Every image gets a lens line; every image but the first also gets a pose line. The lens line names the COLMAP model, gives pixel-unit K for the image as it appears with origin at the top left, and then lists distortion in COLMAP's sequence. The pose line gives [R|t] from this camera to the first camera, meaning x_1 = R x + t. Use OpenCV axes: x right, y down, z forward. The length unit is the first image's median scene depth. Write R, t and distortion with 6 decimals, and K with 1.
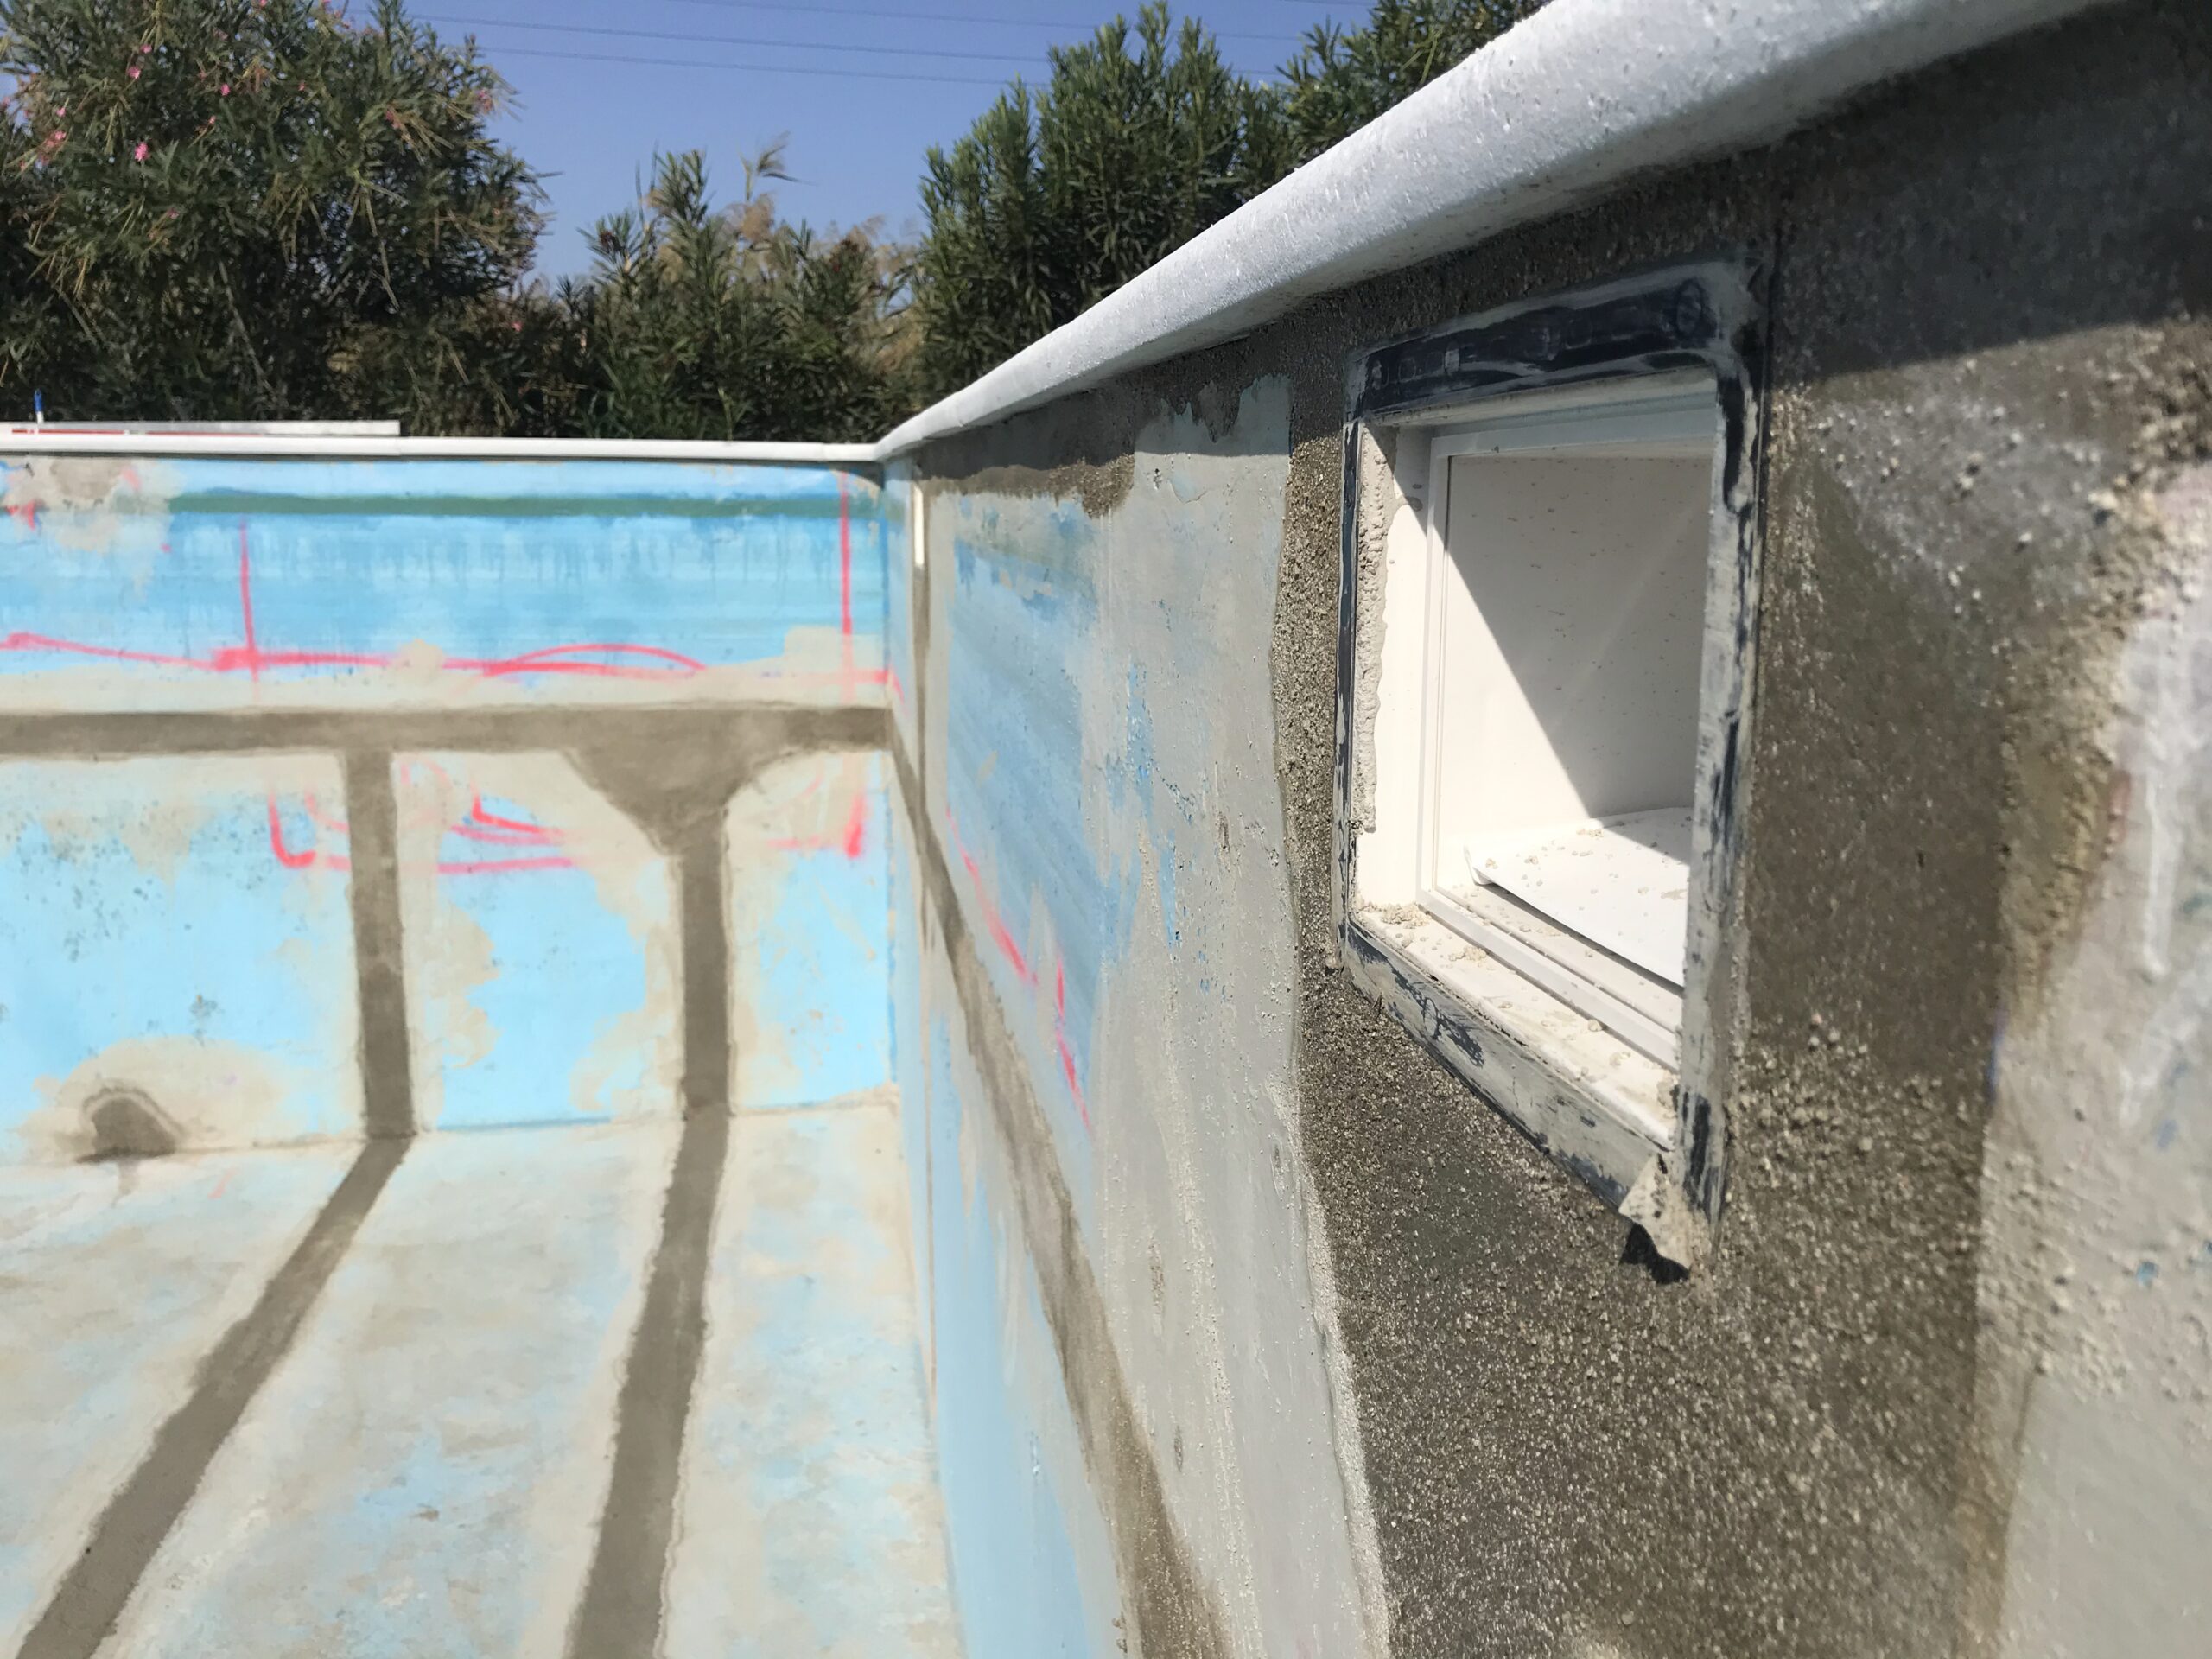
lens RADIAL K [[1828.4, 0, 1083.0], [0, 1828.4, 840.6], [0, 0, 1]] dist [0.014591, -0.011417]
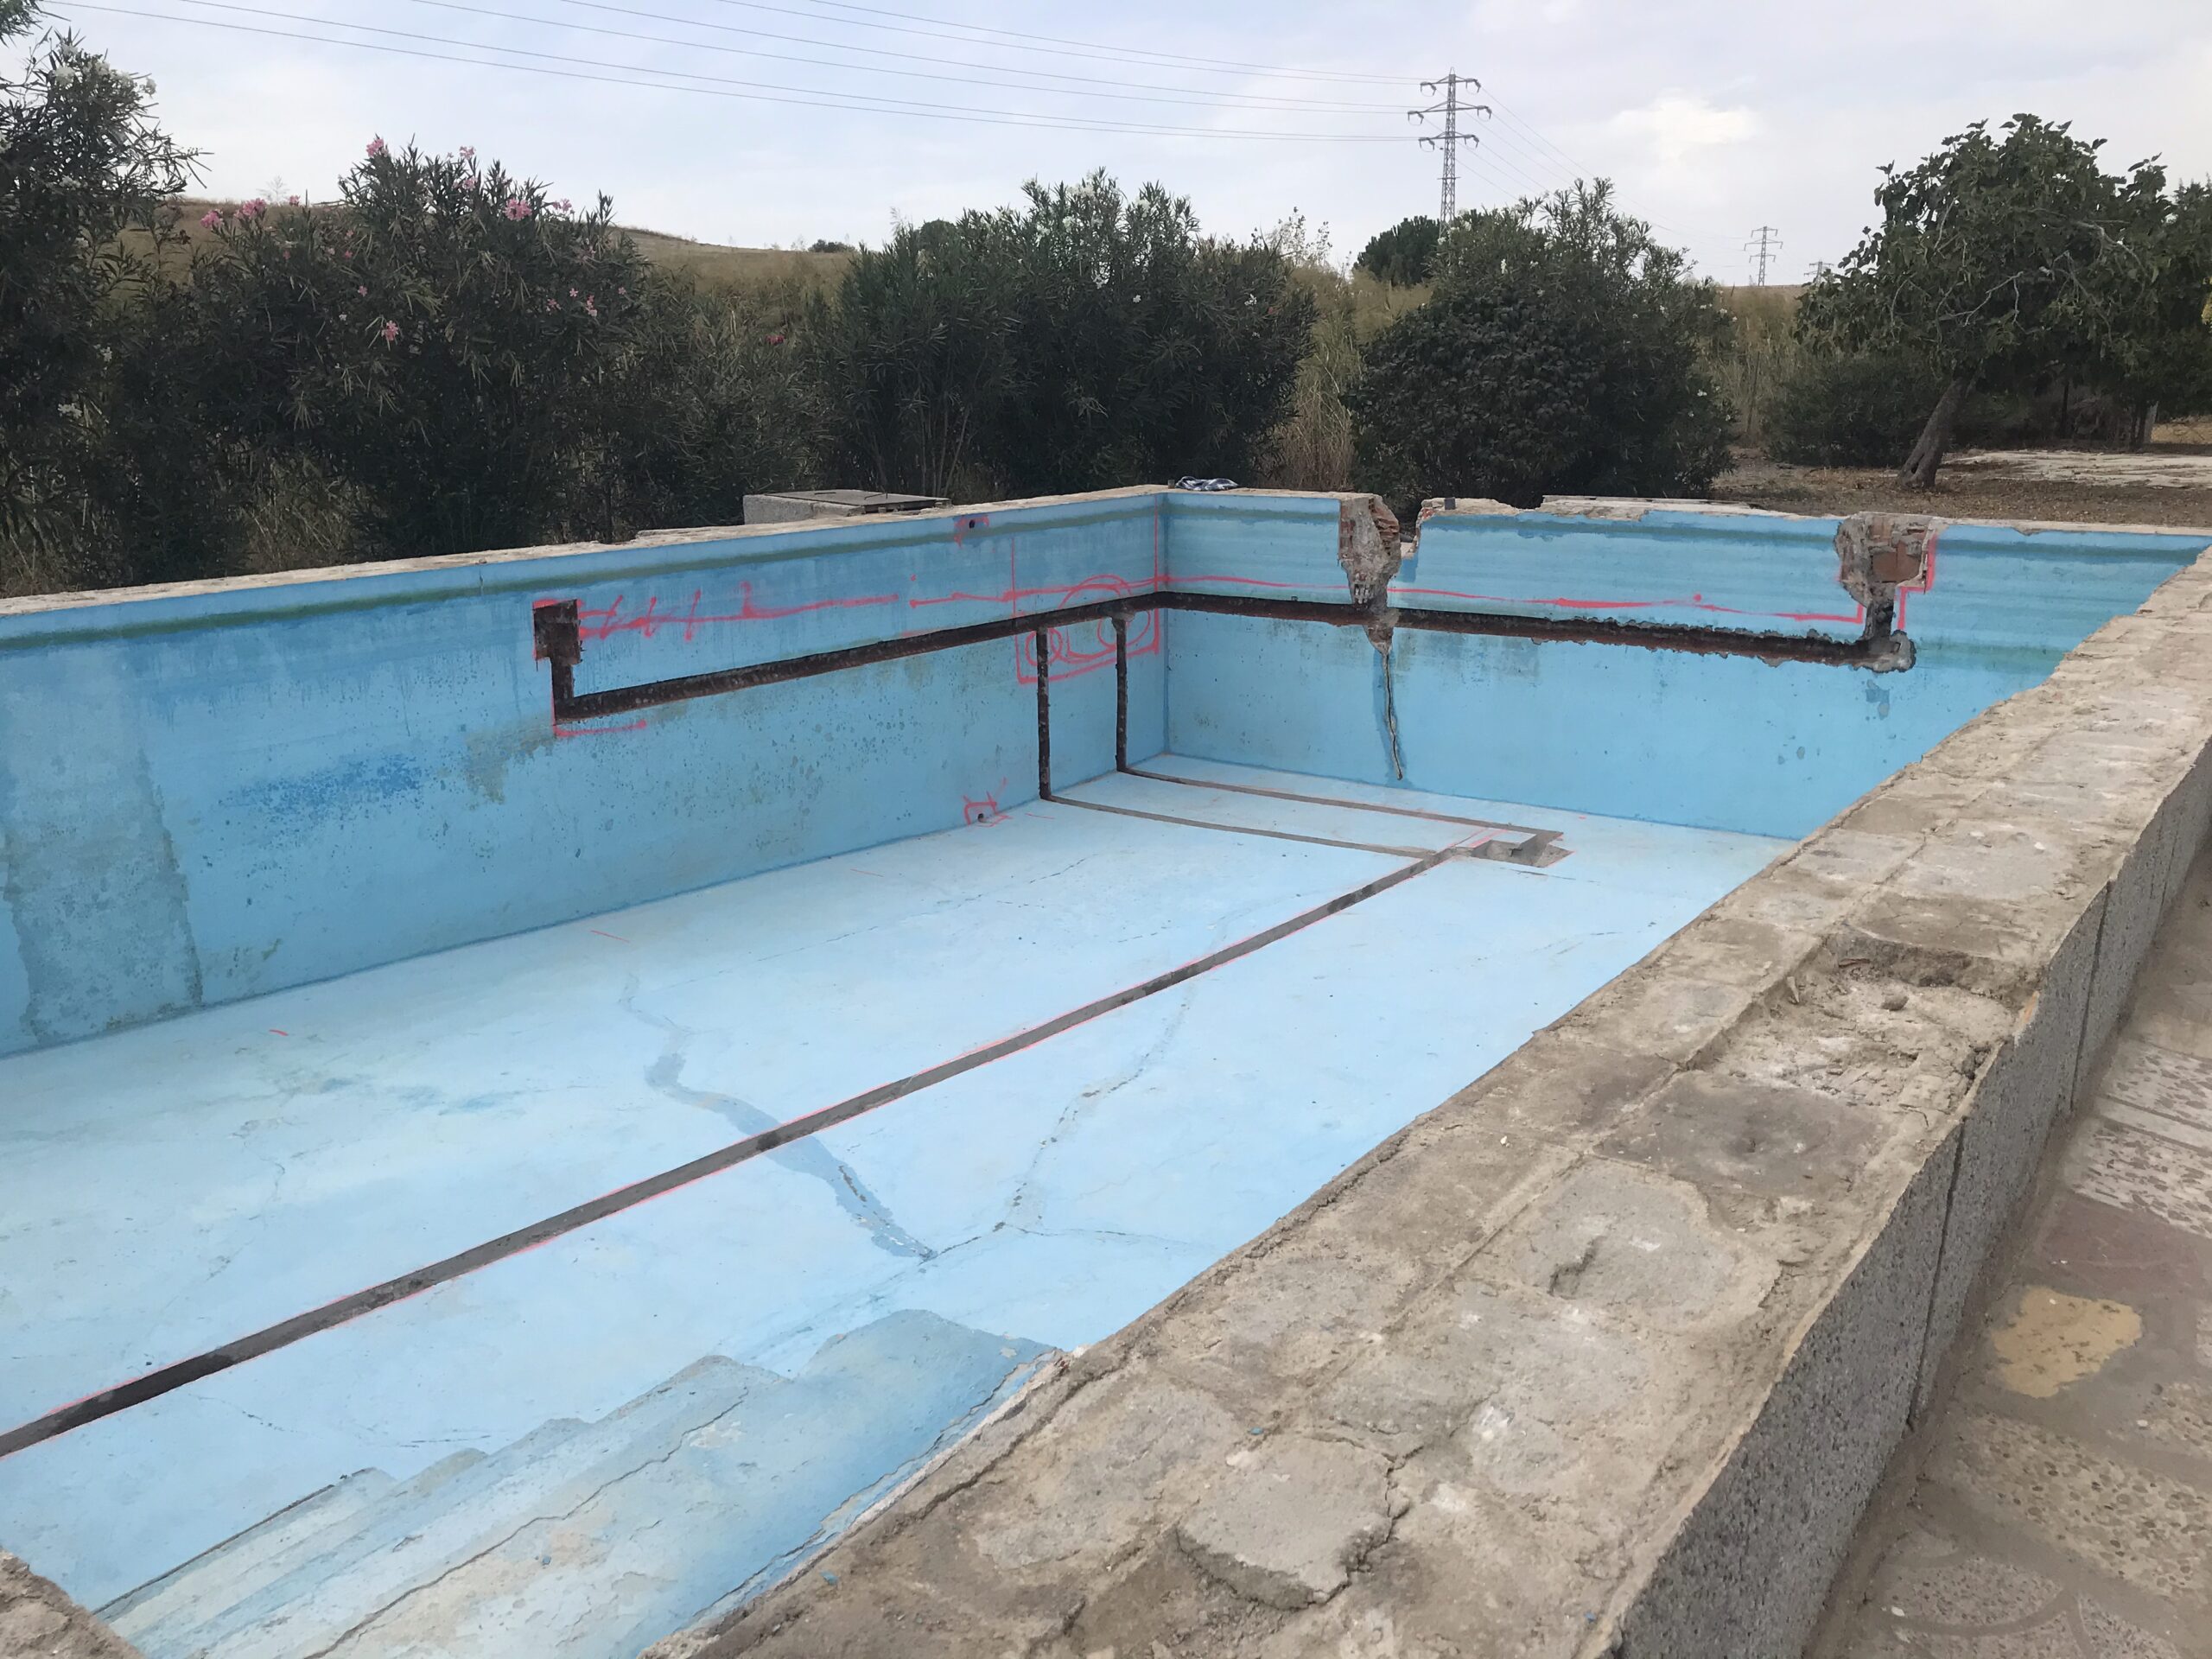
lens RADIAL K [[1828.4, 0, 1098.4], [0, 1828.4, 840.5], [0, 0, 1]] dist [0.014591, -0.011417]
pose [[0.693580, -0.186835, 0.695729, -2.087387], [0.139862, 0.982329, 0.124371, -0.065993], [-0.706672, 0.011045, 0.707455, -0.734673]]
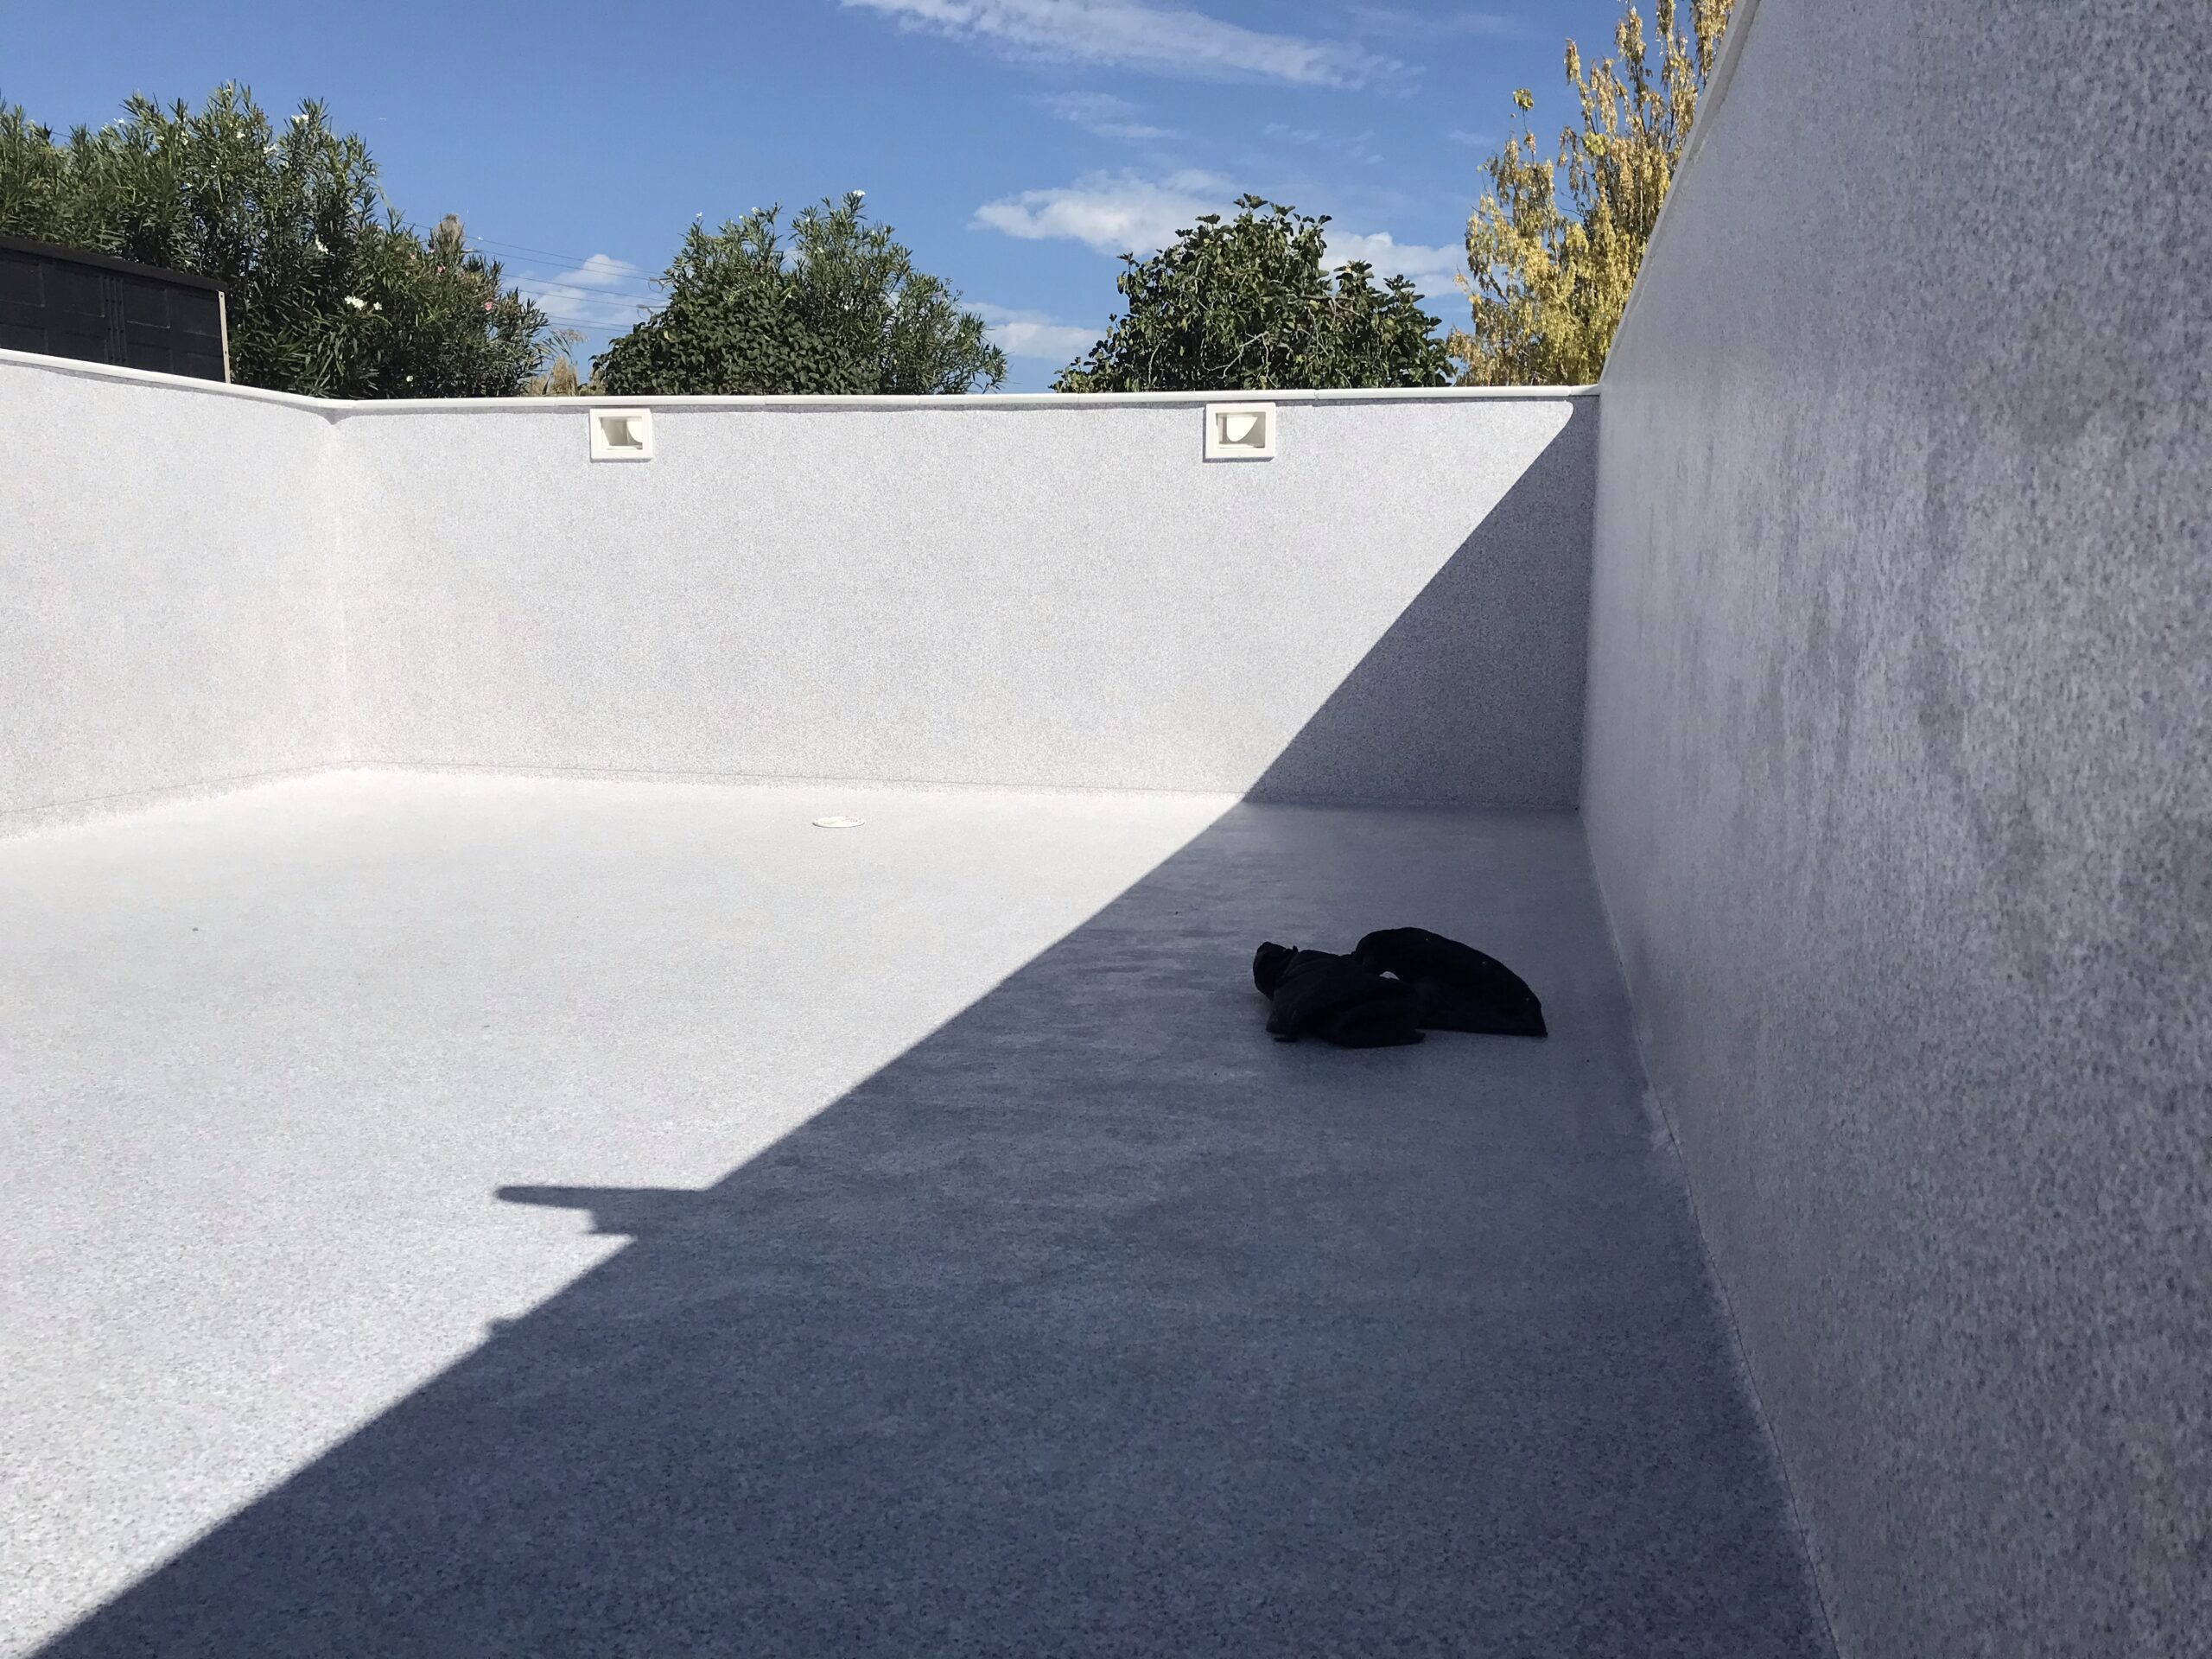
lens RADIAL K [[1828.4, 0, 1110.2], [0, 1828.4, 827.4], [0, 0, 1]] dist [0.014591, -0.011417]
pose [[0.354215, -0.124466, 0.926844, -1.680963], [0.166113, 0.983716, 0.068620, 0.216811], [-0.920292, 0.129655, 0.369123, -0.381975]]
